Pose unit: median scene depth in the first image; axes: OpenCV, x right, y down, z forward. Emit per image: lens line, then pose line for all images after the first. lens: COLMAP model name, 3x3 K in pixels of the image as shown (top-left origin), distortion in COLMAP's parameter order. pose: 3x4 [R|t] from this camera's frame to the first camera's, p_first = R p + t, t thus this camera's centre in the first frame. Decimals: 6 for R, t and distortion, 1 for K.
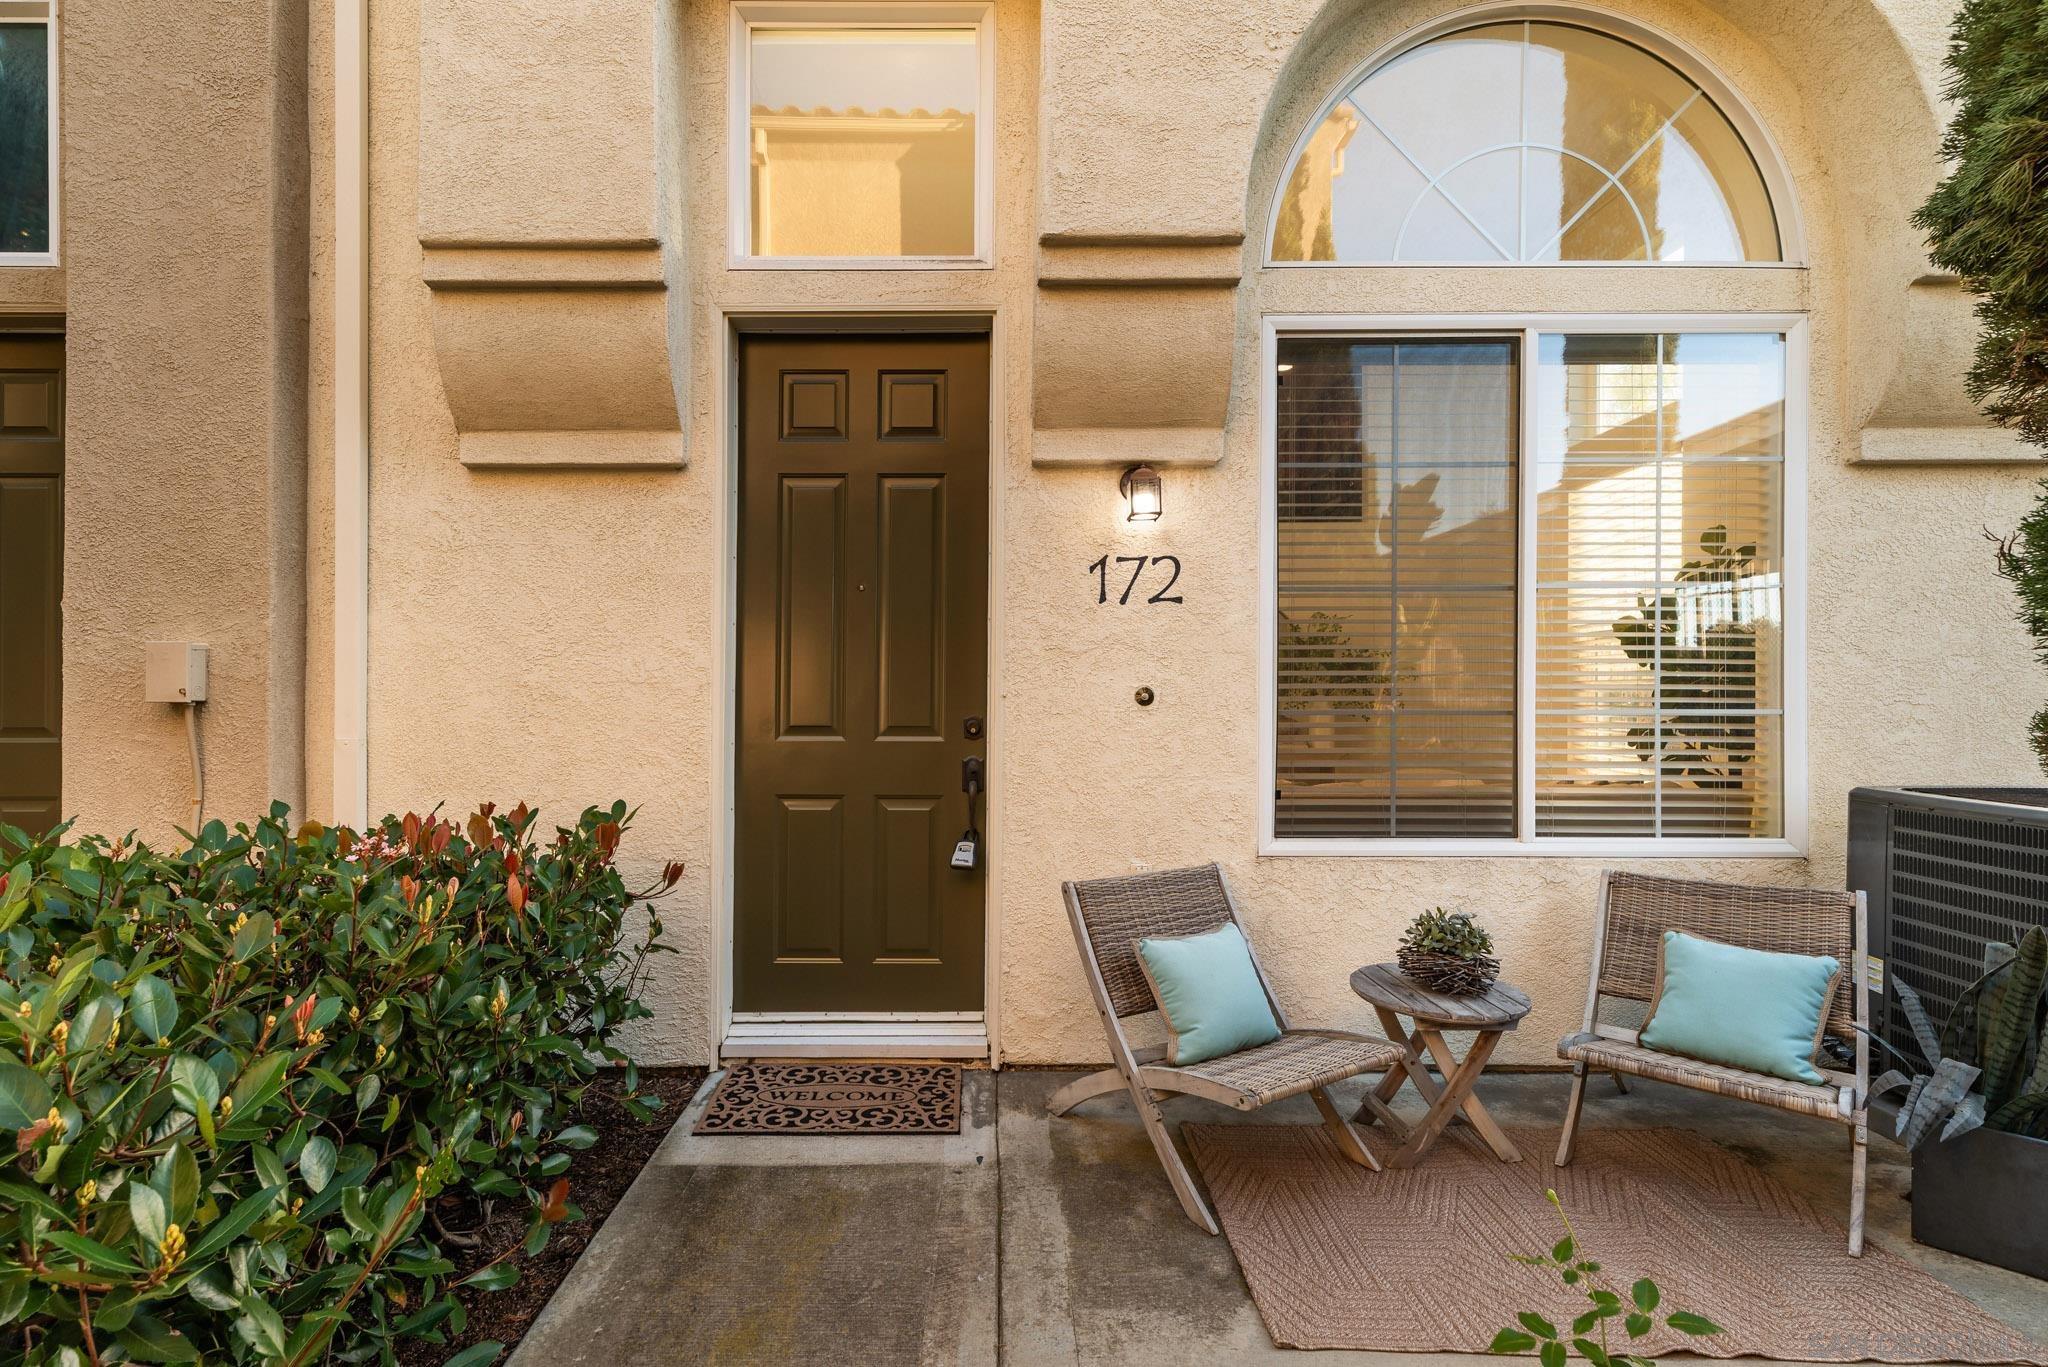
lens RADIAL K [[932.2, 0, 1021.5], [0, 932.2, 700.4], [0, 0, 1]] dist [0.003118, -0.000138]
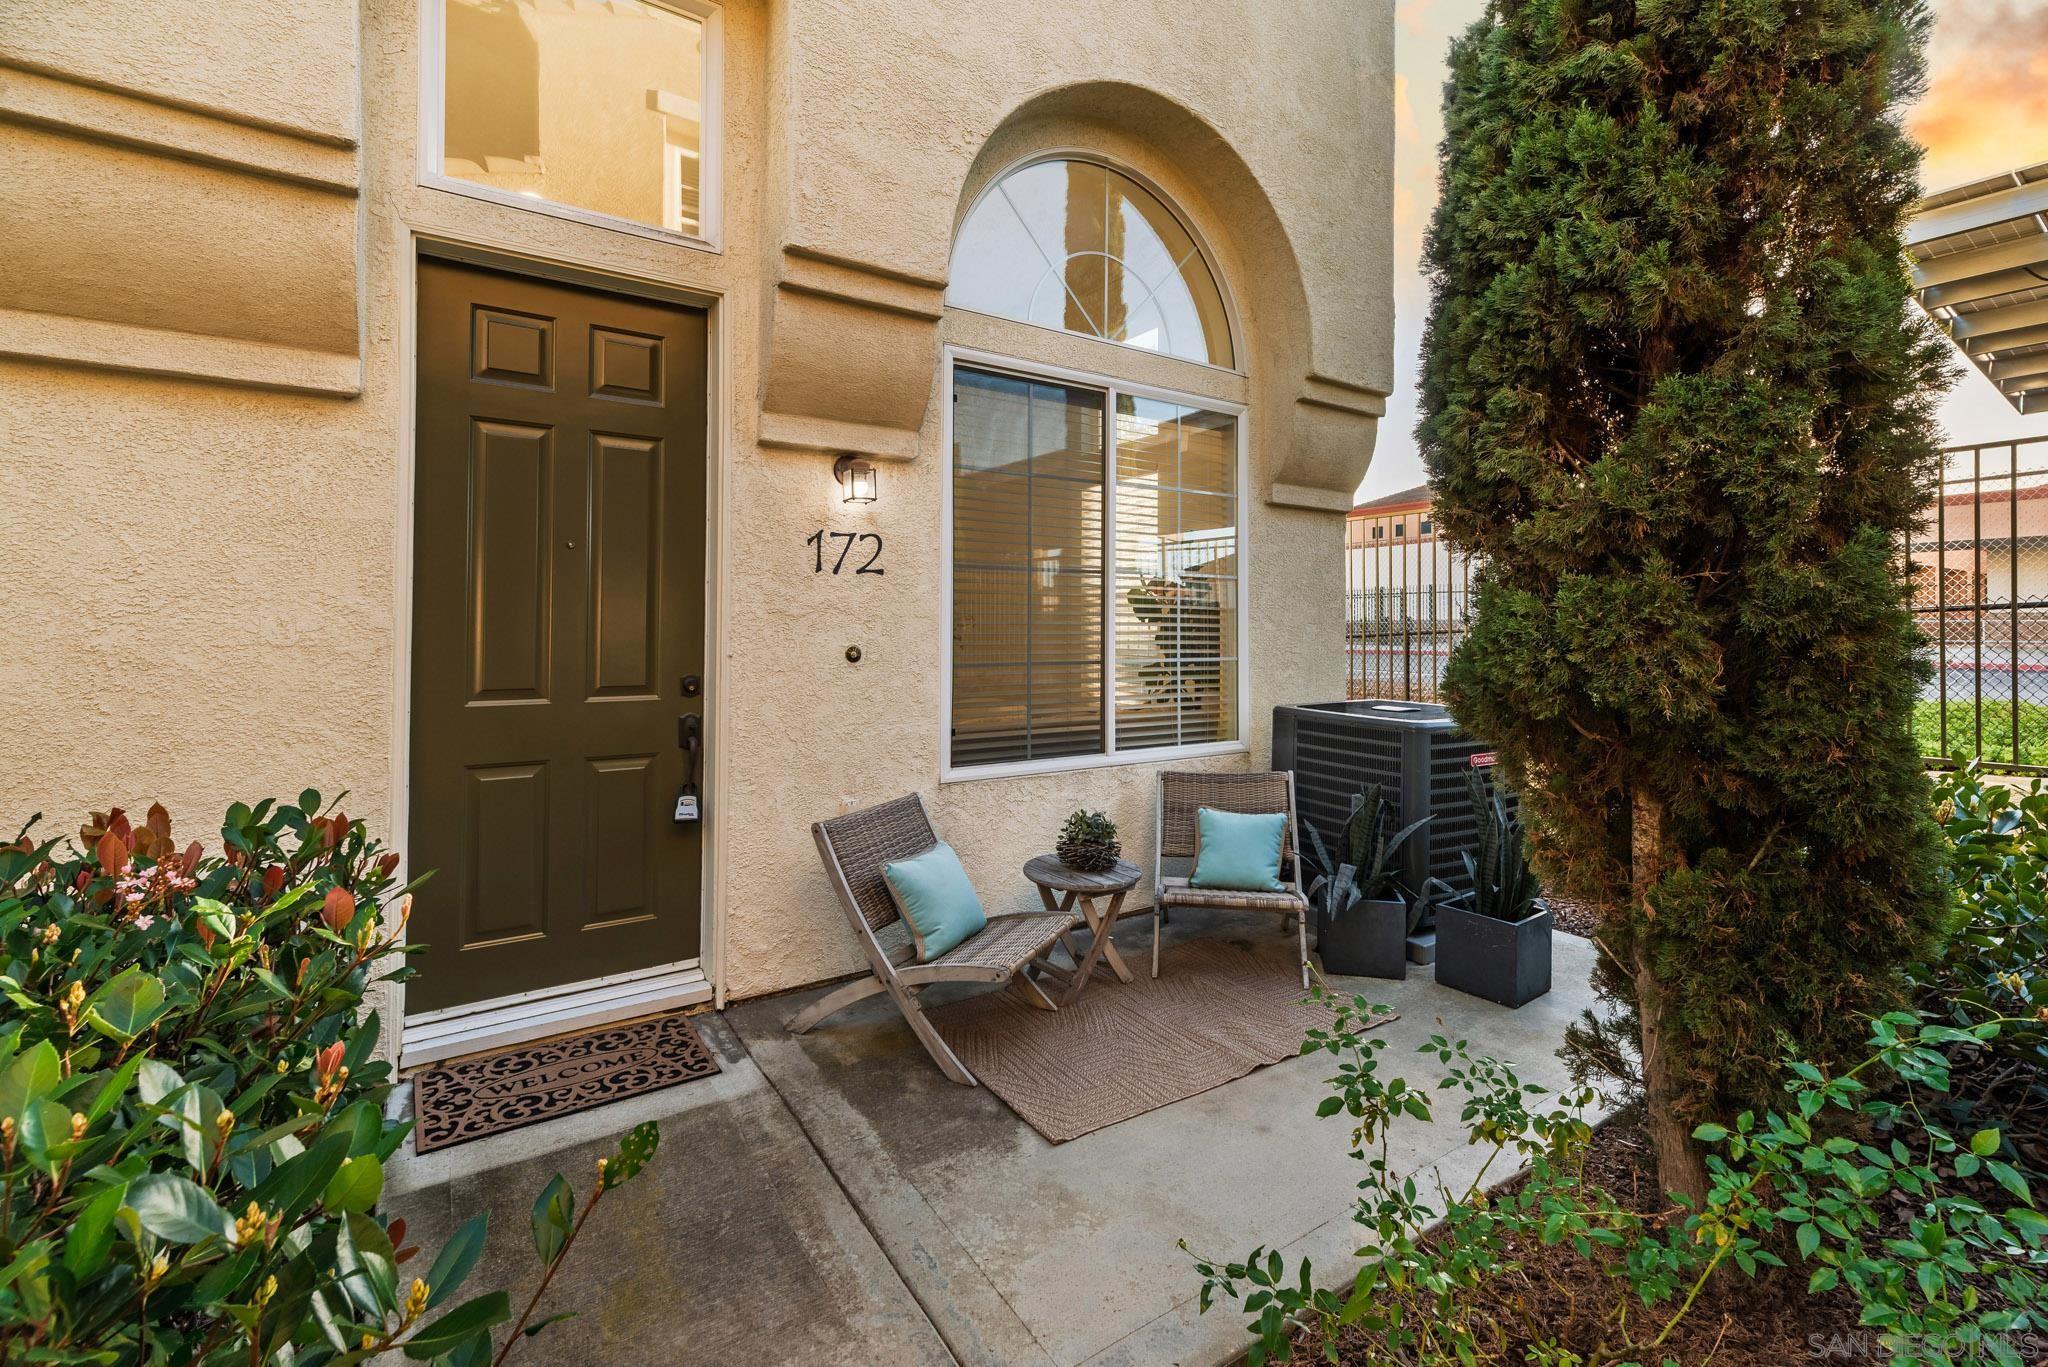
lens RADIAL K [[906.0, 0, 1027.9], [0, 906.0, 610.1], [0, 0, 1]] dist [0.002594, 0.000118]
pose [[0.825773, 0.013642, 0.563838, -0.328337], [-0.006468, 0.999871, -0.014719, -0.044590], [-0.563965, 0.008507, 0.825755, -0.051212]]
